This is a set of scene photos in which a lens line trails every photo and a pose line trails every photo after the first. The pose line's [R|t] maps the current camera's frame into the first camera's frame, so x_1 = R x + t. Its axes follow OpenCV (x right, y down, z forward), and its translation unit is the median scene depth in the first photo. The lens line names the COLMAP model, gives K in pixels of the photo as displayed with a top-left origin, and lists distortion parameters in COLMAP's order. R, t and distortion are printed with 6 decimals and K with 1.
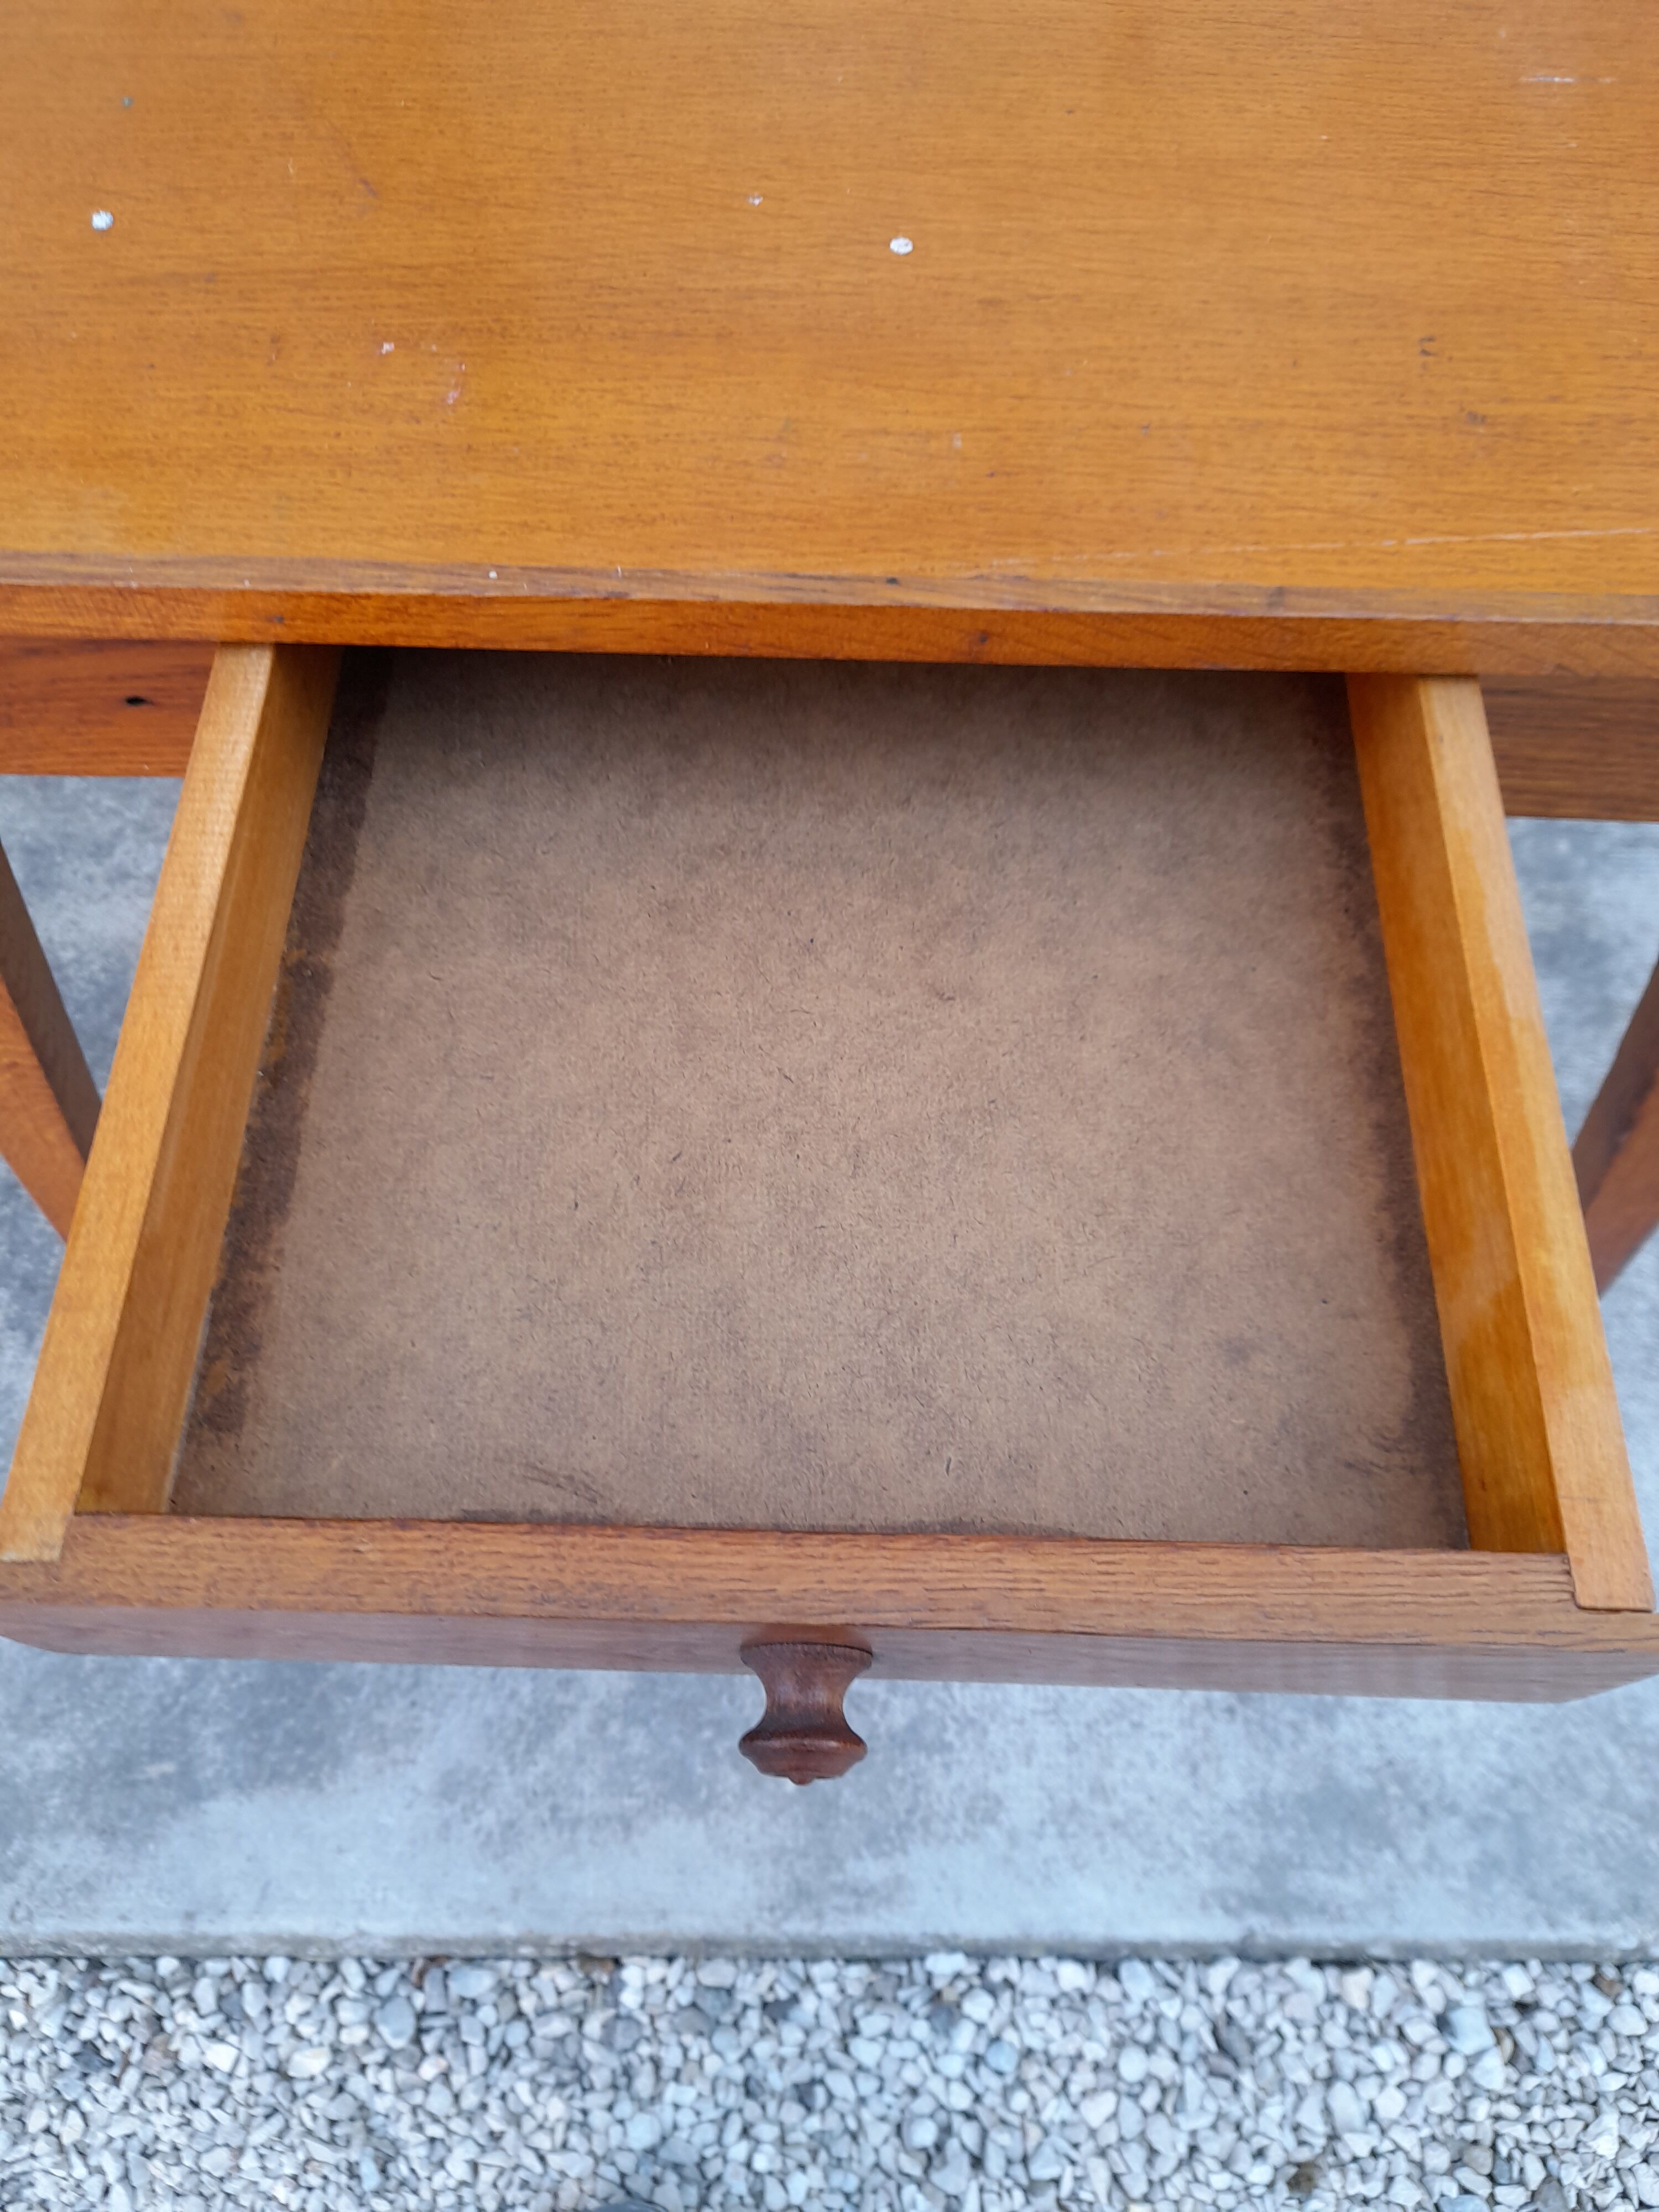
lens RADIAL K [[1695.5, 0, 791.4], [0, 1695.5, 1163.0], [0, 0, 1]] dist [0.021823, -0.020477]
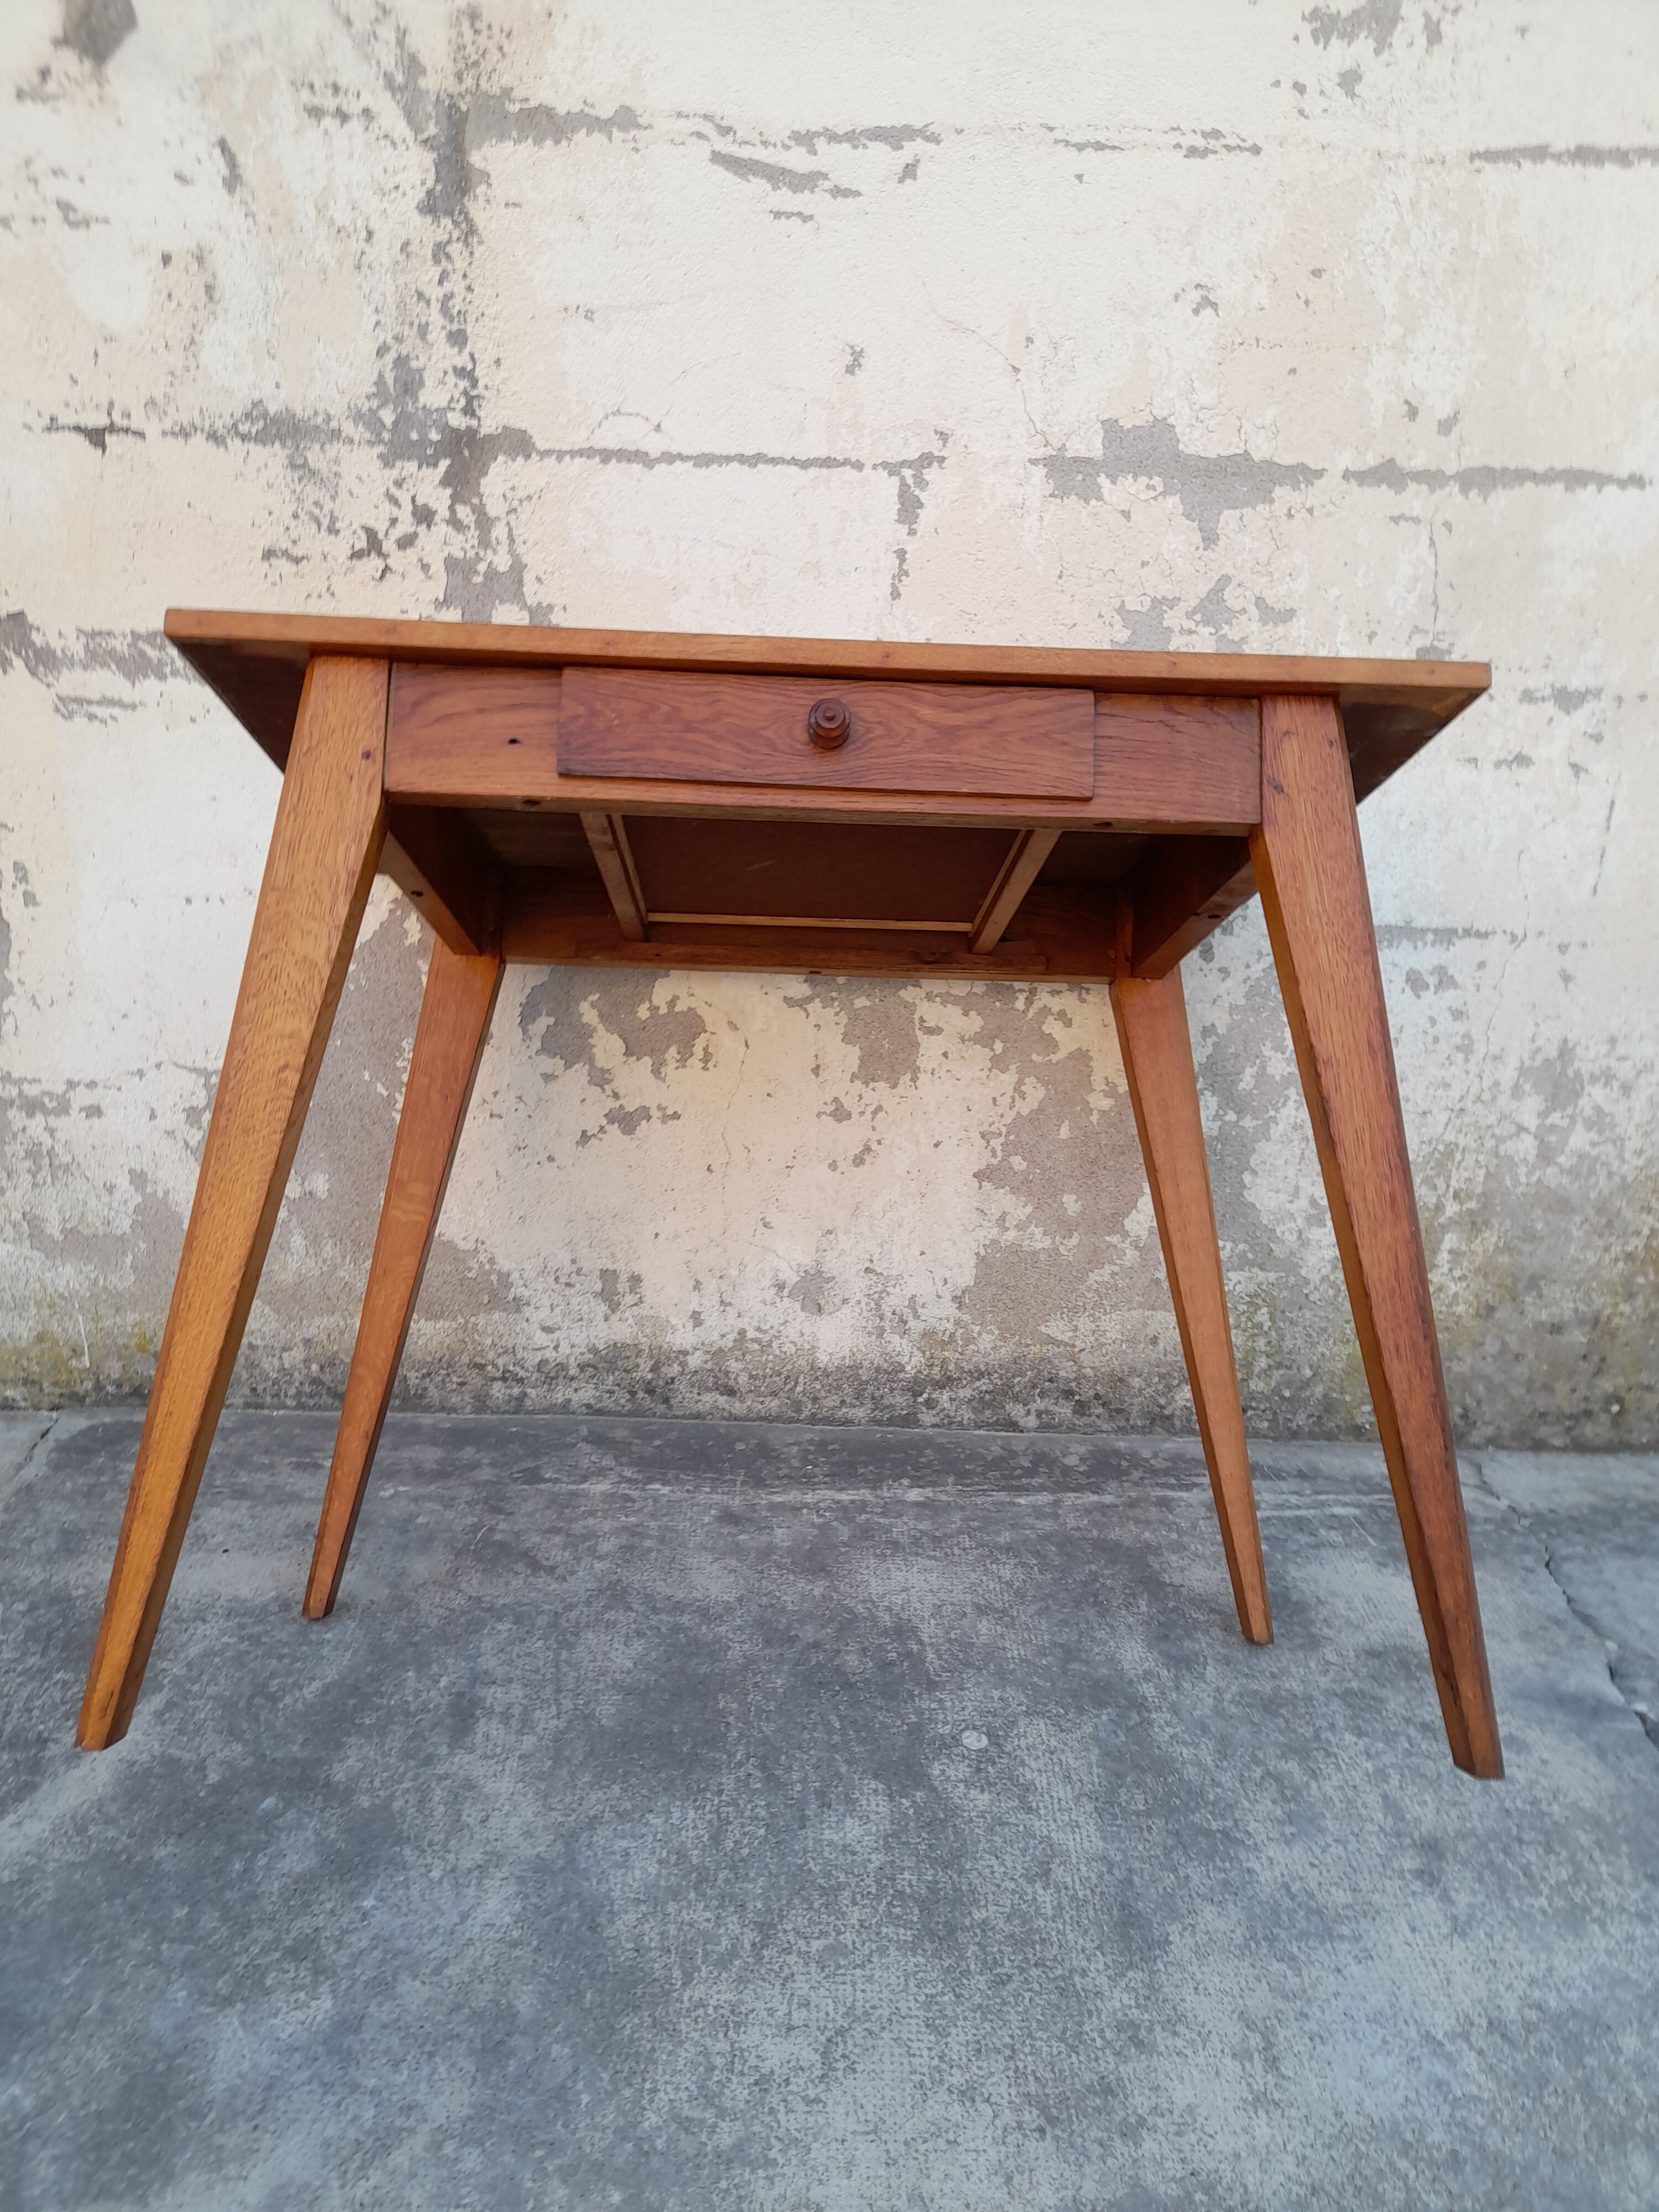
lens RADIAL K [[1695.5, 0, 809.2], [0, 1695.5, 1052.7], [0, 0, 1]] dist [0.021823, -0.020477]
pose [[0.998841, 0.028934, 0.038476, 0.100085], [0.007103, 0.701918, -0.712222, 1.103936], [-0.047614, 0.711670, 0.700899, -0.382599]]
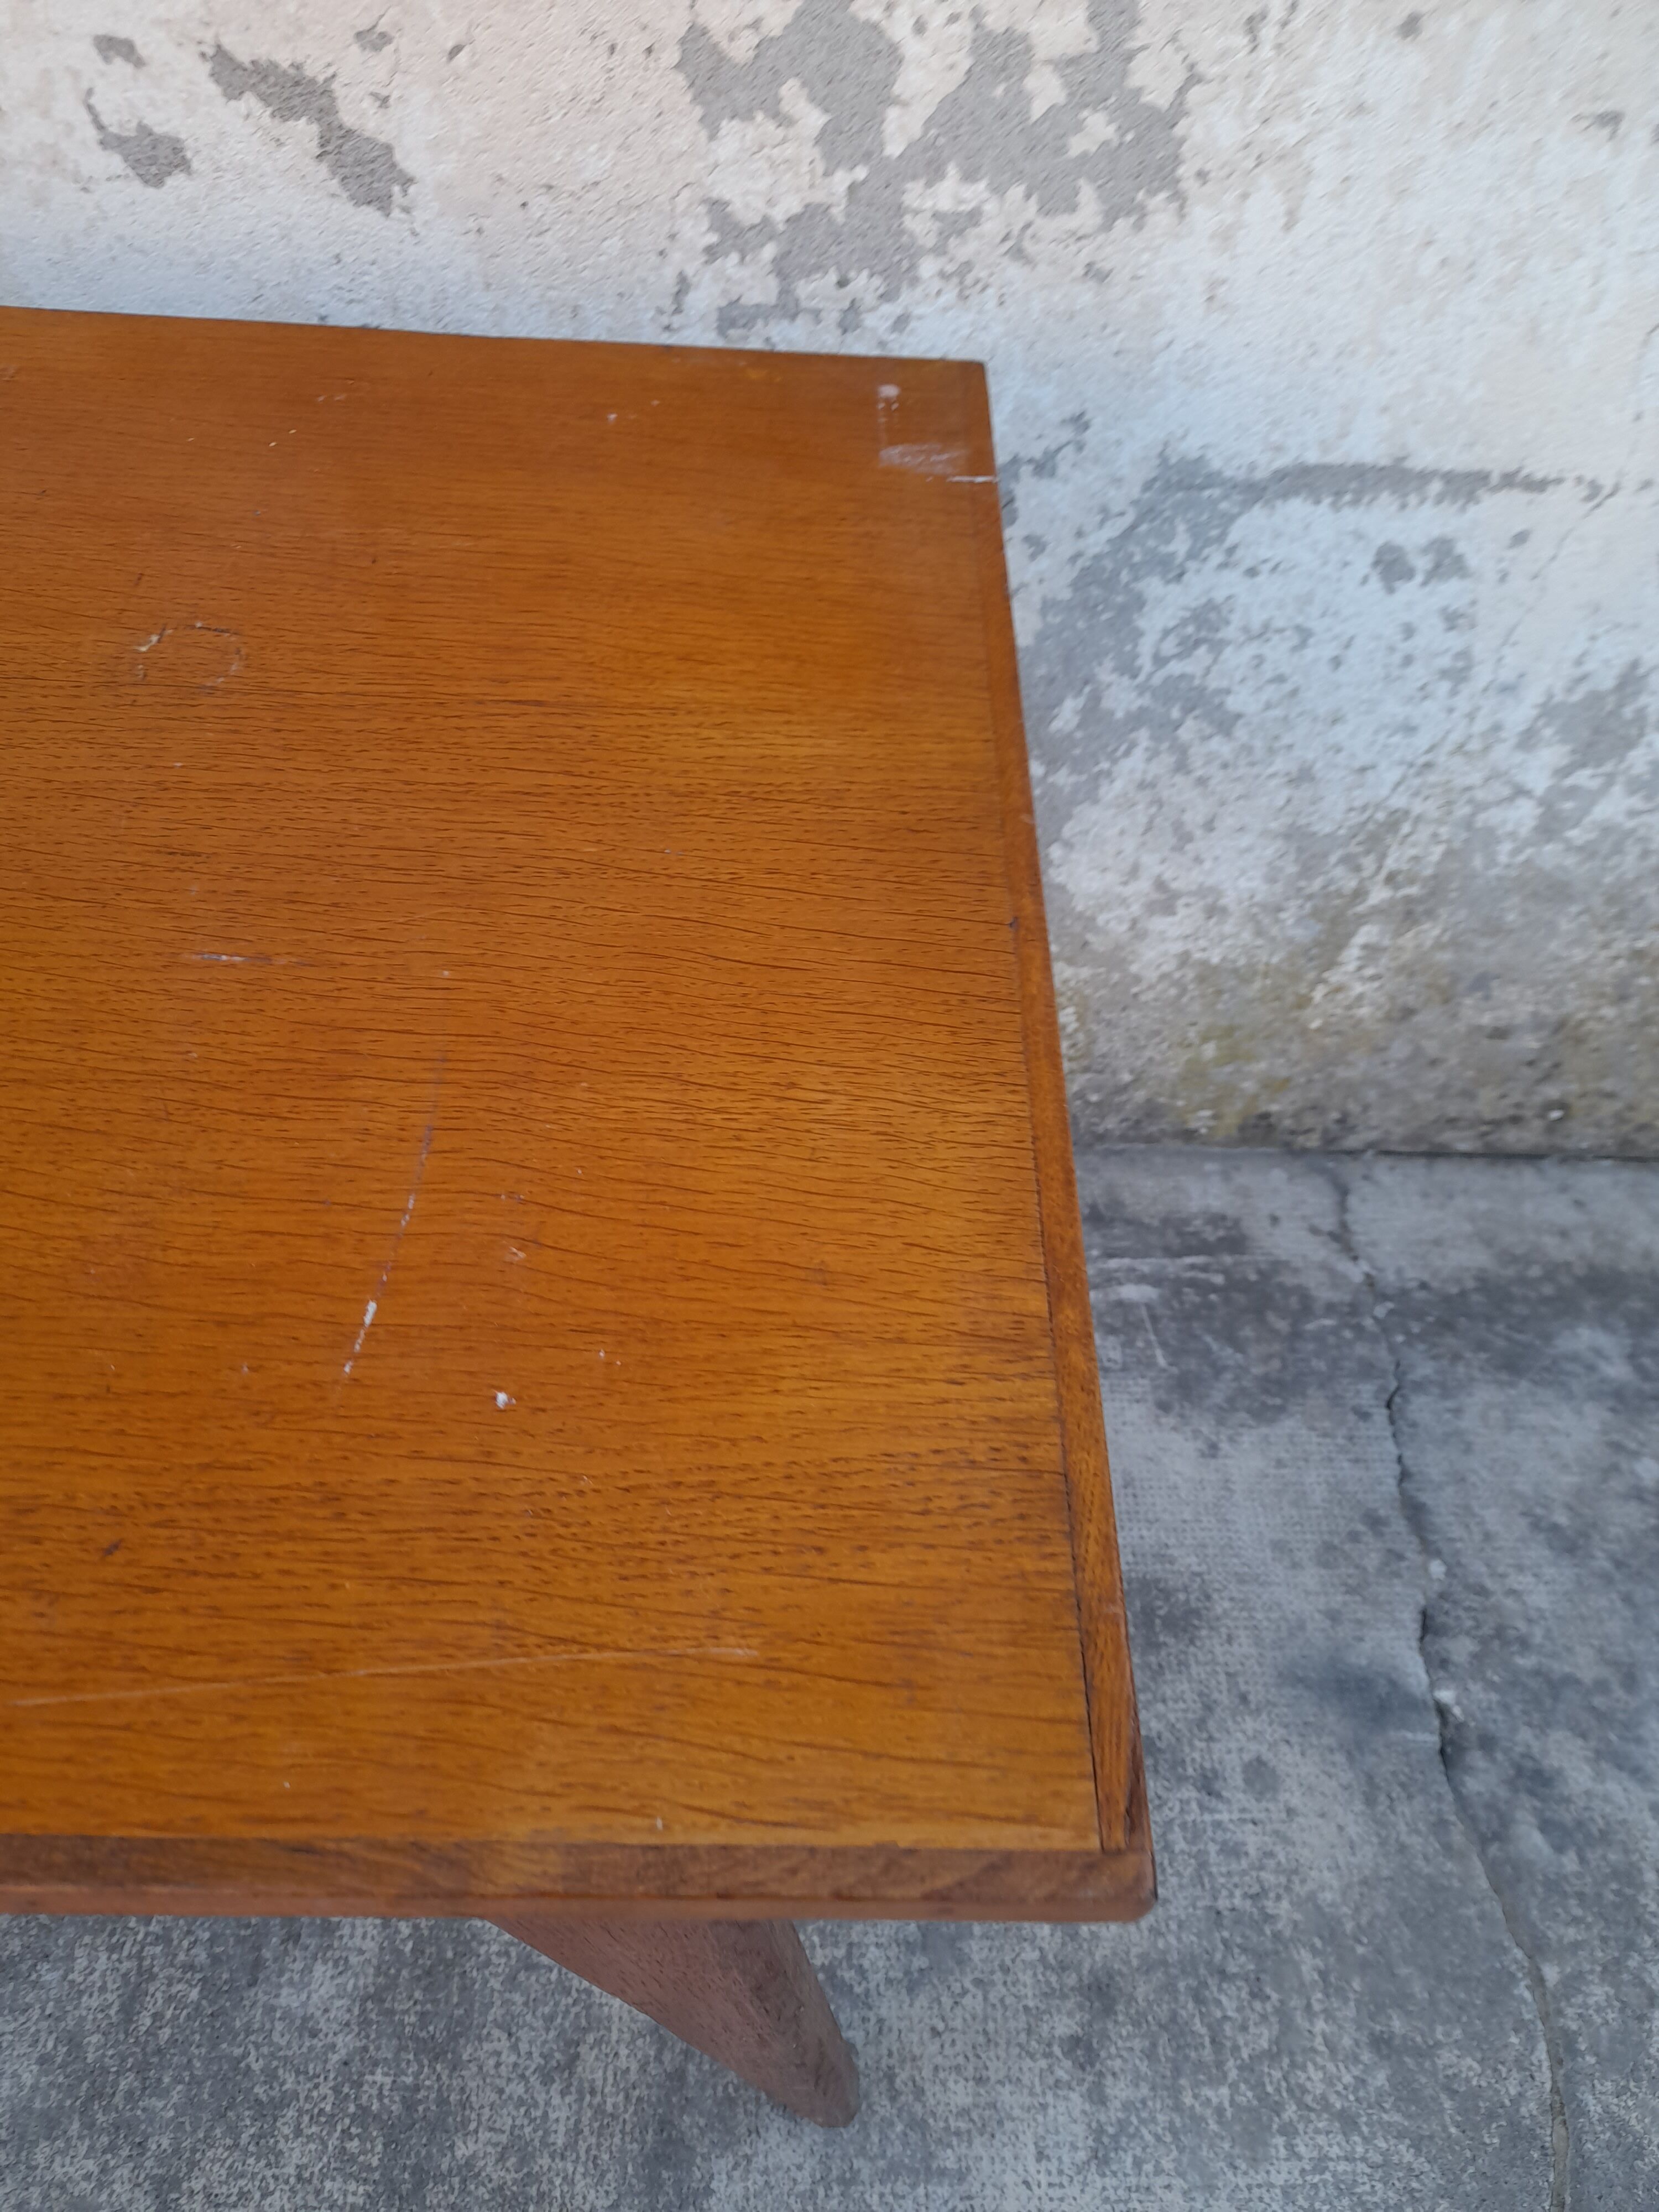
lens RADIAL K [[1695.5, 0, 843.1], [0, 1695.5, 1134.6], [0, 0, 1]] dist [0.021823, -0.020477]
pose [[0.996994, 0.006816, 0.077173, 0.671262], [0.005196, 0.987995, -0.154396, -0.402869], [-0.077299, 0.154333, 0.984991, 0.148365]]
